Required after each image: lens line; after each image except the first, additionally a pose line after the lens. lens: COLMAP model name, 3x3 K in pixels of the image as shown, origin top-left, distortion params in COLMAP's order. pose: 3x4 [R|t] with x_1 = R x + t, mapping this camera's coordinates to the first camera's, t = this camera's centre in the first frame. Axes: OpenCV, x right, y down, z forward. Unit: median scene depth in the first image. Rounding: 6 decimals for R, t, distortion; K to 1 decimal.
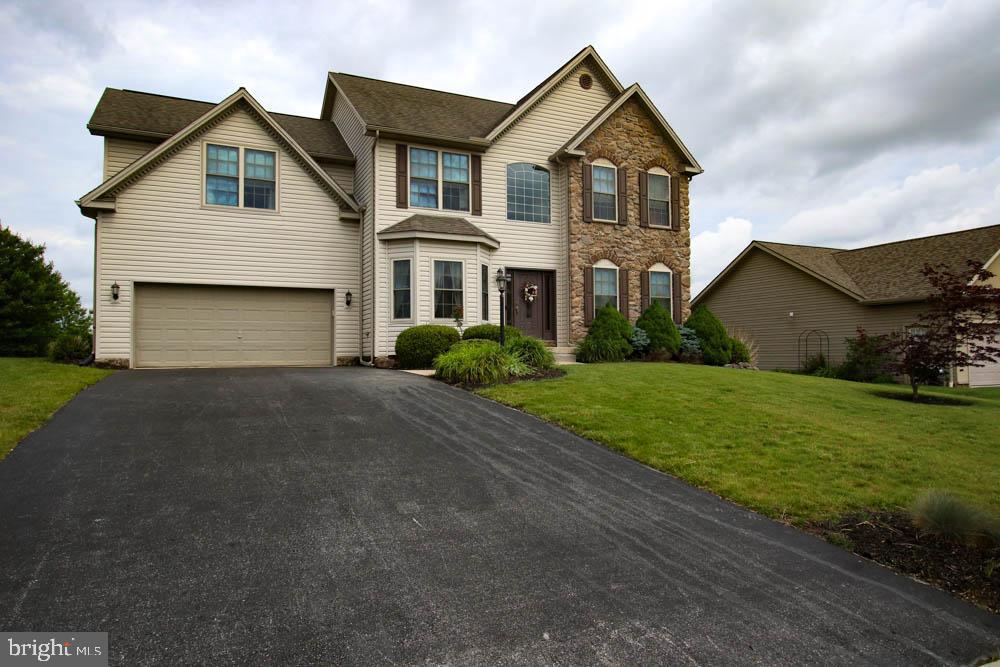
lens RADIAL K [[652.8, 0, 500.4], [0, 652.8, 335.2], [0, 0, 1]] dist [-0.001075, -0.000619]
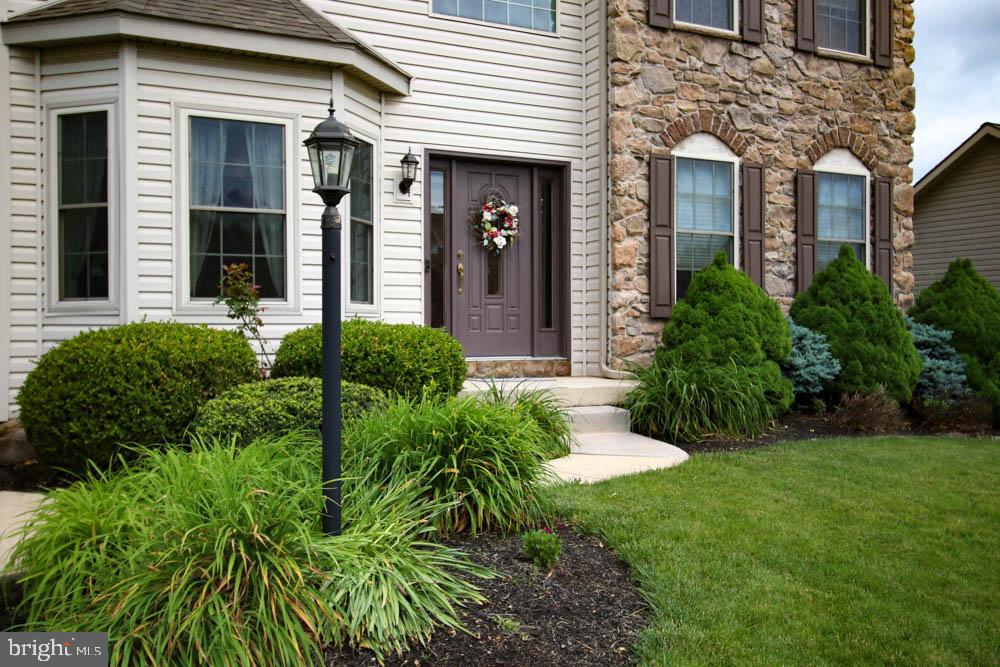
lens RADIAL K [[1003.8, 0, 500.6], [0, 1003.8, 333.0], [0, 0, 1]] dist [0.013157, 0.000000]
pose [[0.999564, 0.005548, 0.029011, 0.031207], [-0.006437, 0.999510, 0.030642, -0.022359], [-0.028826, -0.030815, 0.999109, 0.445769]]
